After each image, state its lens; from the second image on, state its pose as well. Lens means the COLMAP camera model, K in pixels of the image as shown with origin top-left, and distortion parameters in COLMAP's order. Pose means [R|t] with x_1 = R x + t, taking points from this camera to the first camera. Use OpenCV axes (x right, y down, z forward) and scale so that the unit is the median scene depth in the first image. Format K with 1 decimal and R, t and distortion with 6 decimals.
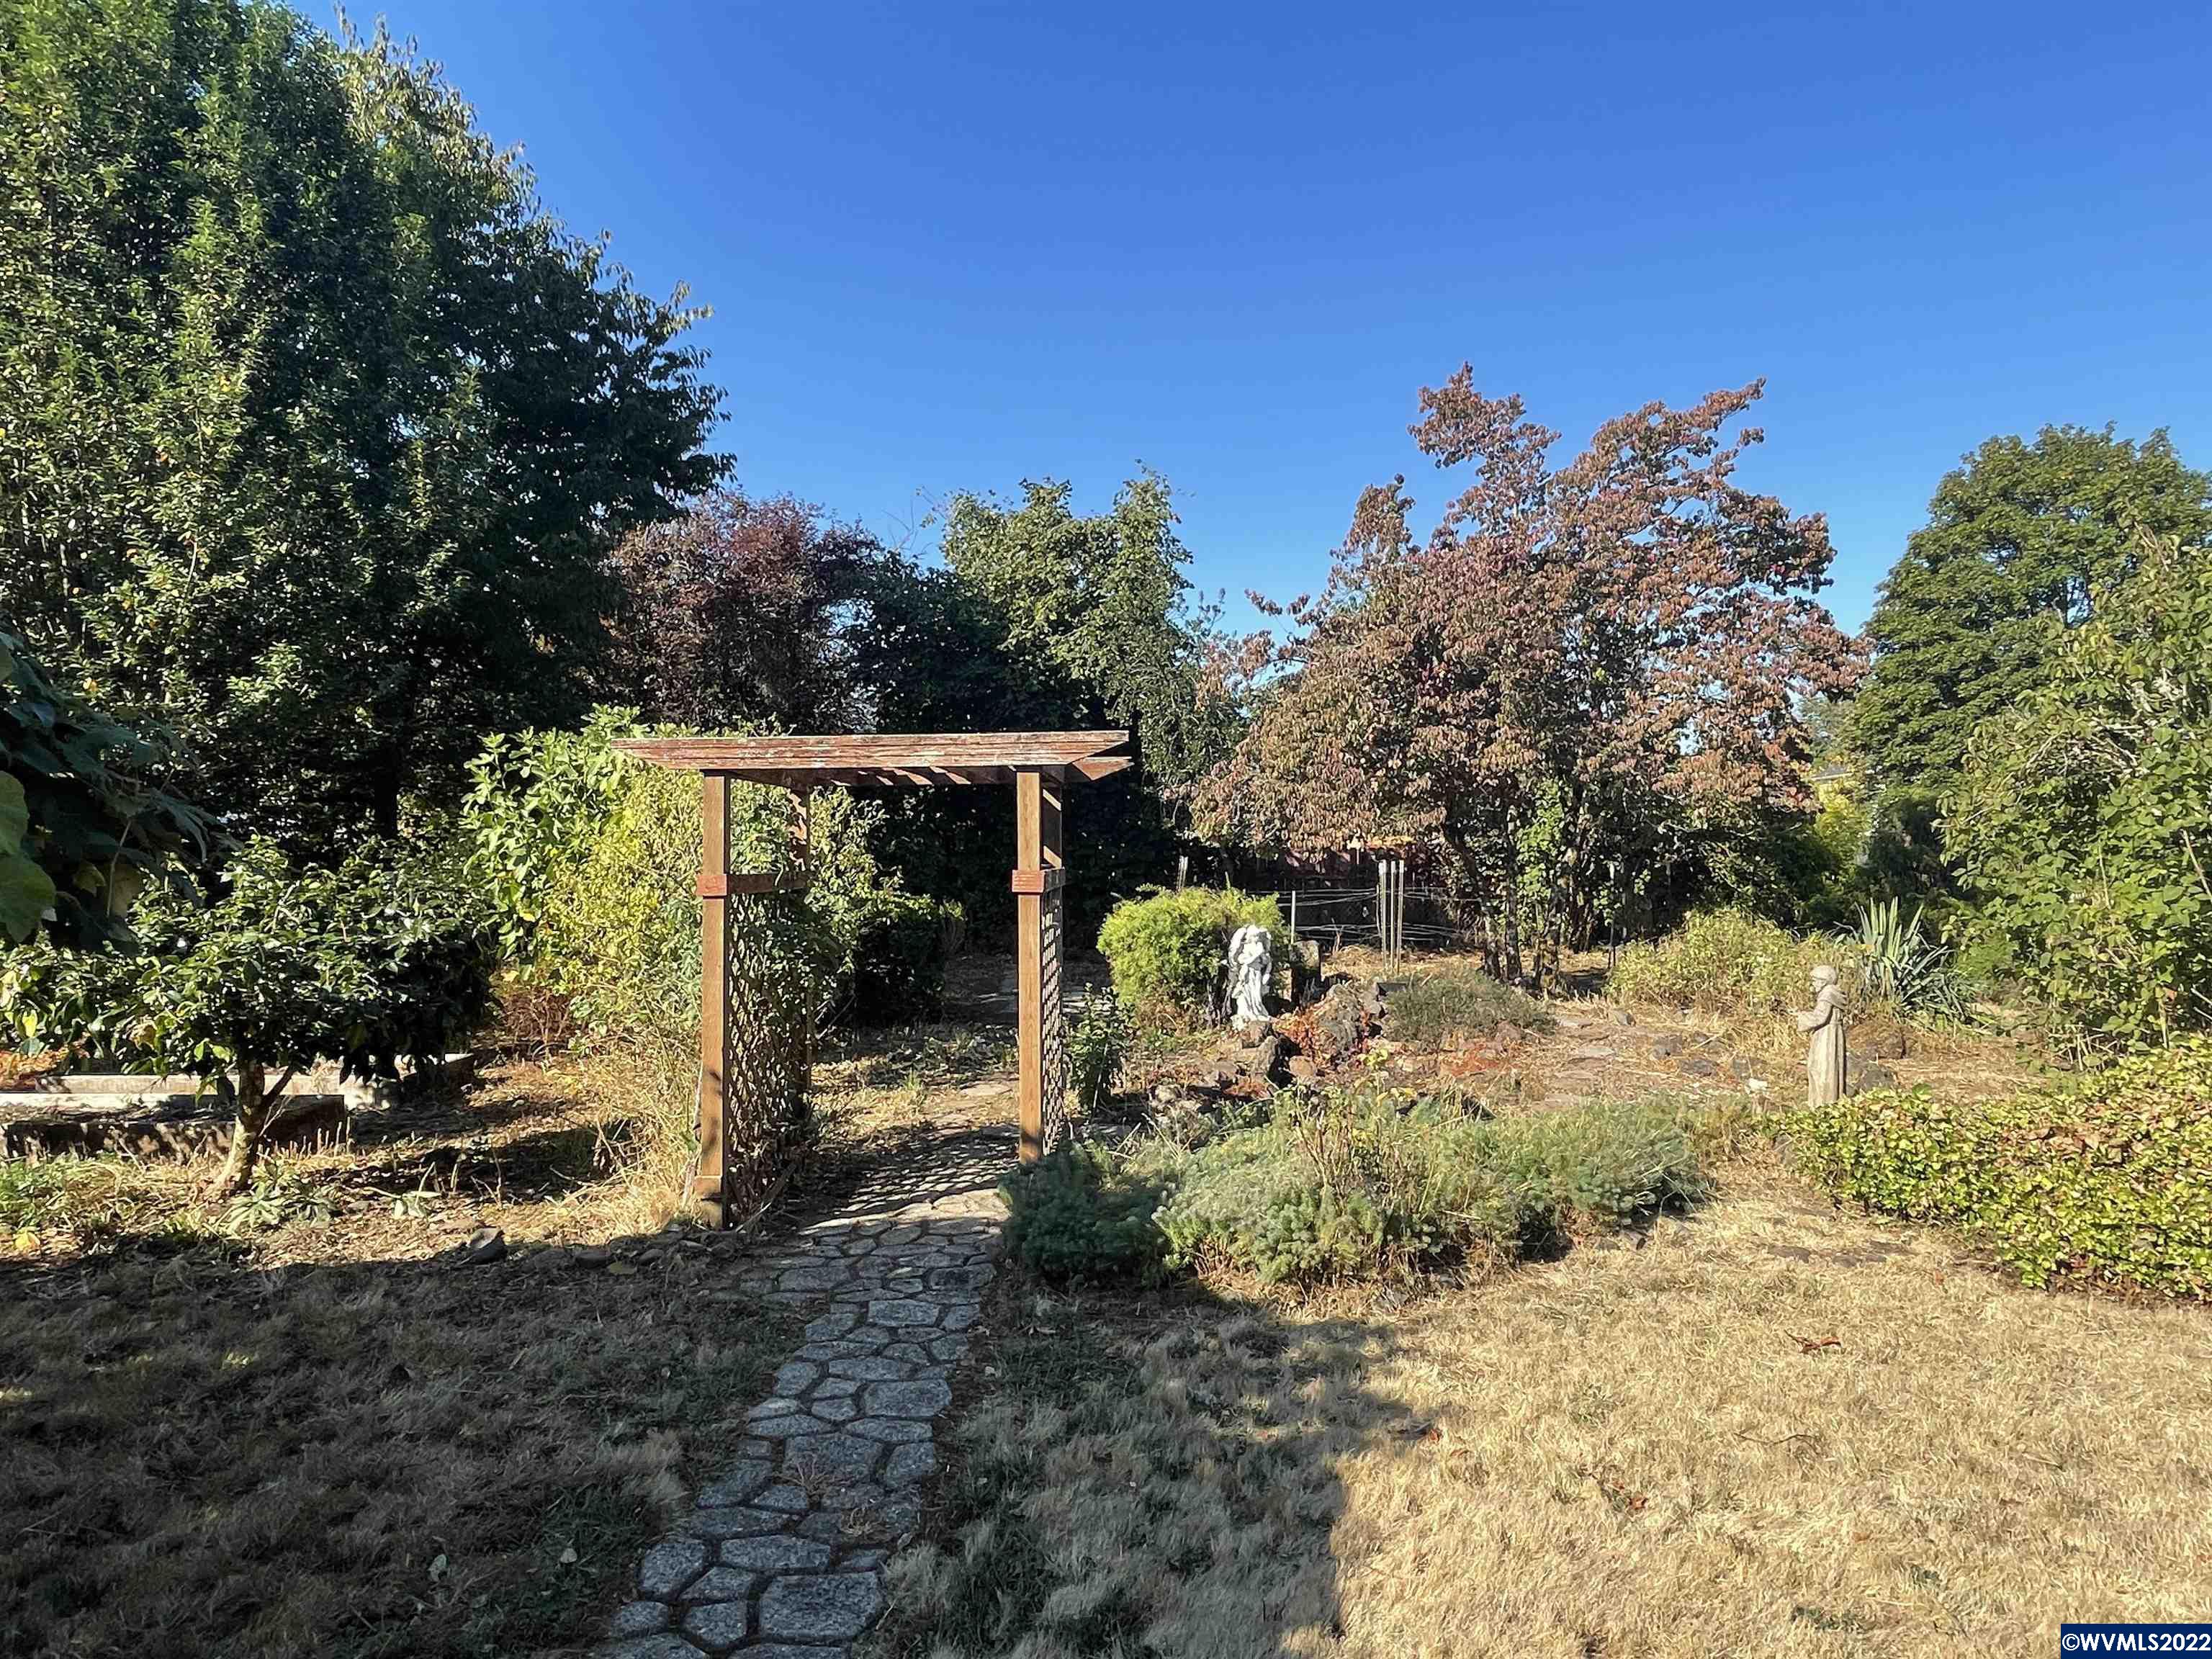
lens RADIAL K [[1292.1, 0, 1103.6], [0, 1292.1, 828.1], [0, 0, 1]] dist [0.019709, 0.000524]
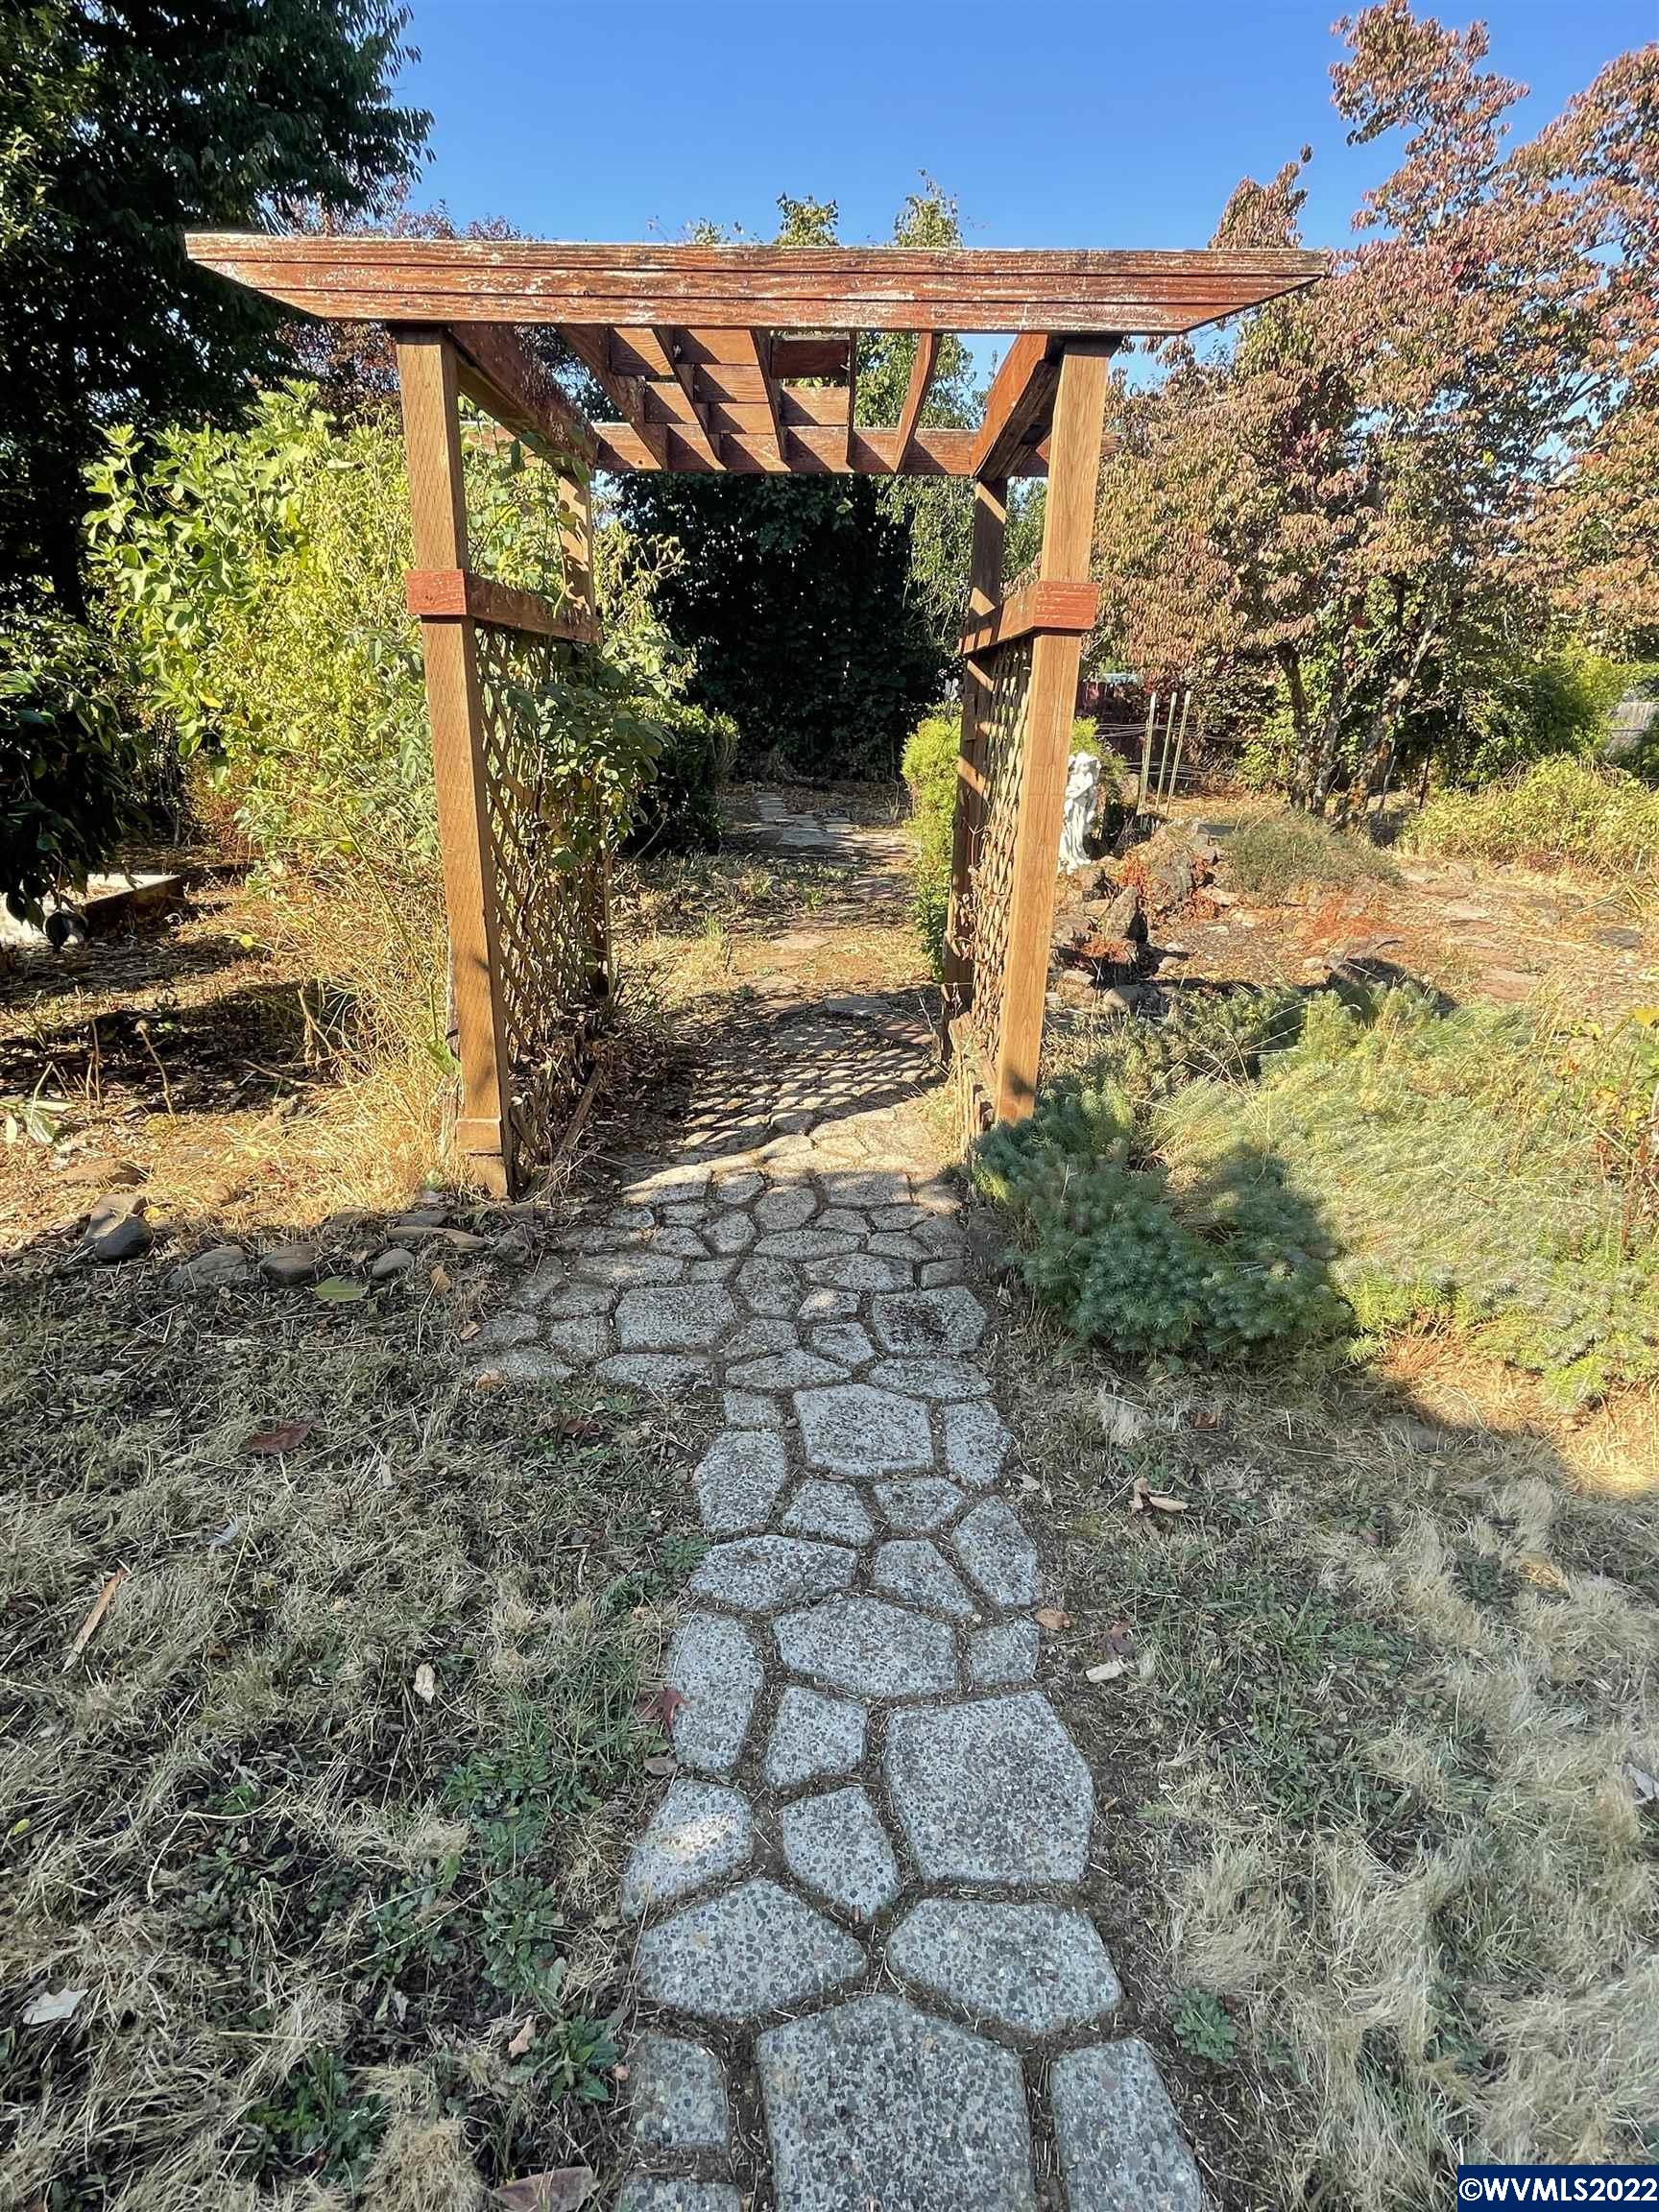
lens RADIAL K [[1094.0, 0, 834.4], [0, 1094.0, 1102.6], [0, 0, 1]] dist [0.000213, 0.001673]
pose [[0.999116, 0.025534, 0.033393, -0.128570], [-0.036019, 0.929567, 0.366890, 0.055583], [-0.021673, -0.367768, 0.929665, 0.432734]]
